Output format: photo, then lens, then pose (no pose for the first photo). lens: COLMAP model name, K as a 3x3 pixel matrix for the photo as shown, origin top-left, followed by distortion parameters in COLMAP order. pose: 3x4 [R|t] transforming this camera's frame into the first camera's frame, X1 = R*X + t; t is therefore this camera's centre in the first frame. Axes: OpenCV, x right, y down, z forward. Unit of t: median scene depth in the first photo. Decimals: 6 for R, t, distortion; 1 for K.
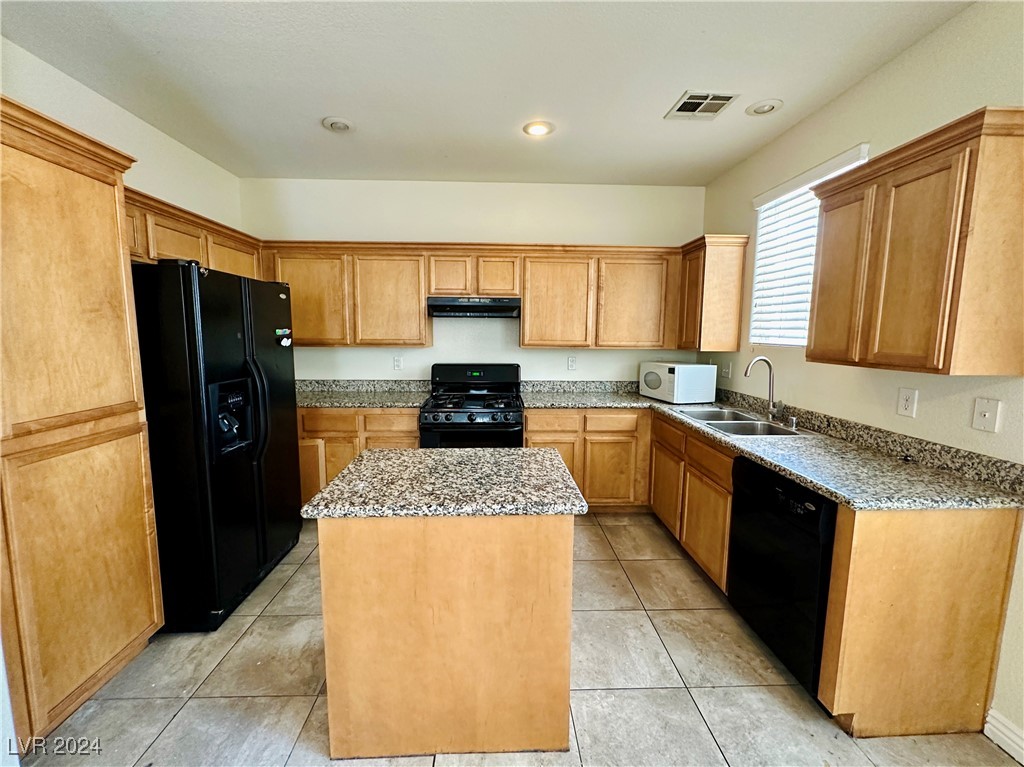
lens RADIAL K [[431.5, 0, 512.0], [0, 431.5, 383.5], [0, 0, 1]] dist [-0.001387, -0.000011]
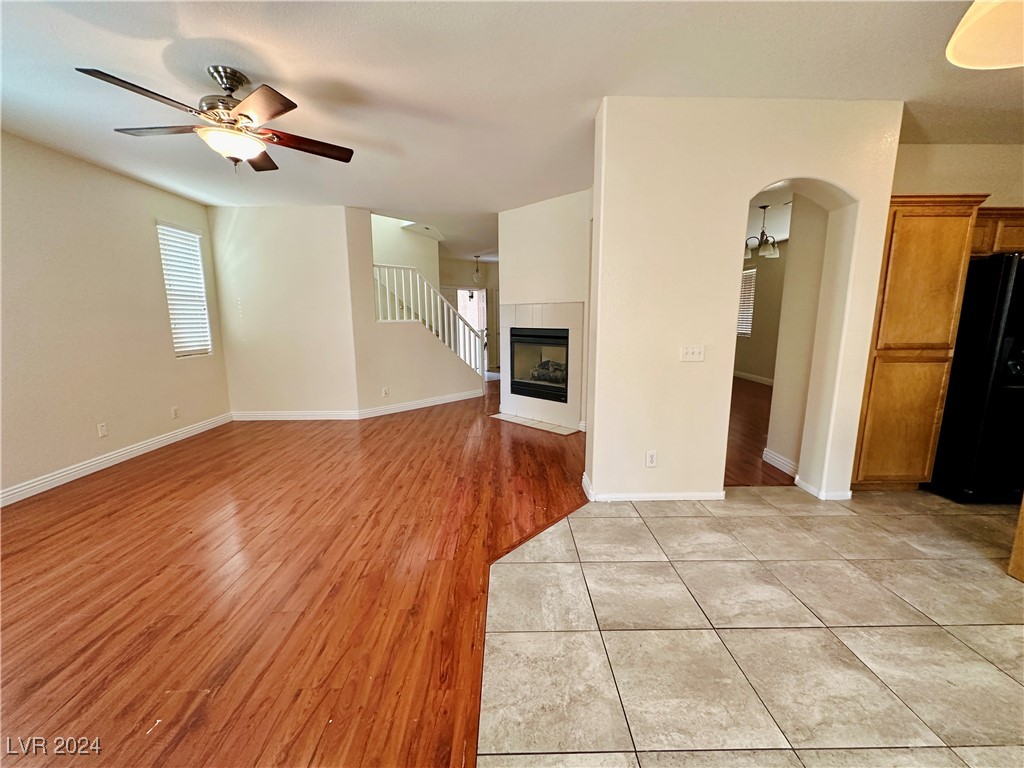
lens RADIAL K [[408.9, 0, 512.8], [0, 408.9, 383.6], [0, 0, 1]] dist [-0.002072, 0.000350]
pose [[-0.026369, 0.154860, -0.987585, 0.681999], [-0.115729, 0.980812, 0.156888, 0.124087], [0.992931, 0.118429, -0.007942, -0.586075]]
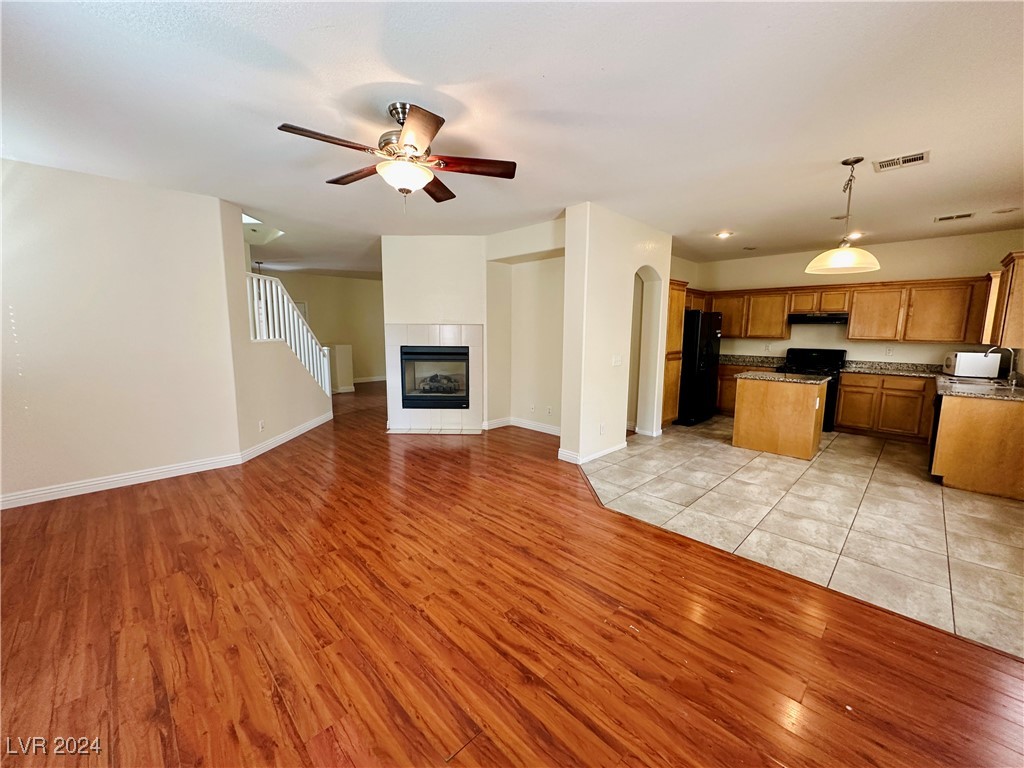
lens RADIAL K [[408.9, 0, 512.8], [0, 408.9, 383.6], [0, 0, 1]] dist [-0.002072, 0.000350]
pose [[0.674125, 0.095886, -0.732367, 0.590757], [-0.091142, 0.994759, 0.046346, 0.242643], [0.732973, 0.035506, 0.679331, -1.980021]]
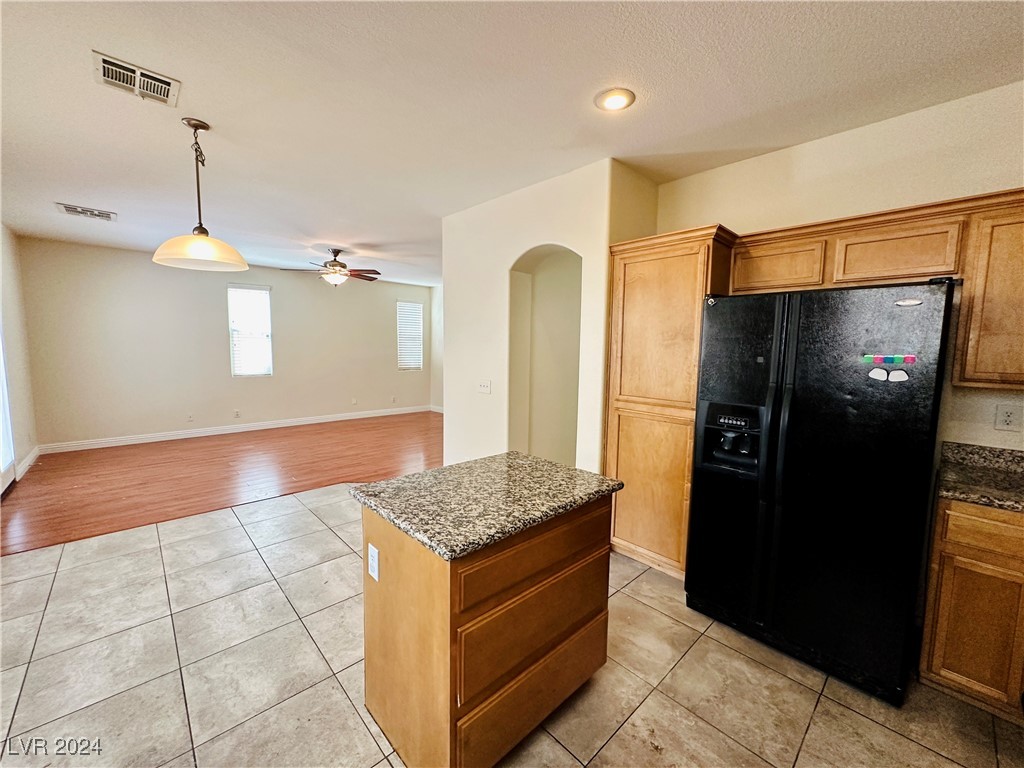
lens RADIAL K [[408.9, 0, 512.8], [0, 408.9, 383.6], [0, 0, 1]] dist [-0.002072, 0.000350]
pose [[-0.754811, 0.042285, -0.654578, 0.375374], [-0.098689, 0.979240, 0.177059, -0.172312], [0.648476, 0.198245, -0.734968, 1.377040]]
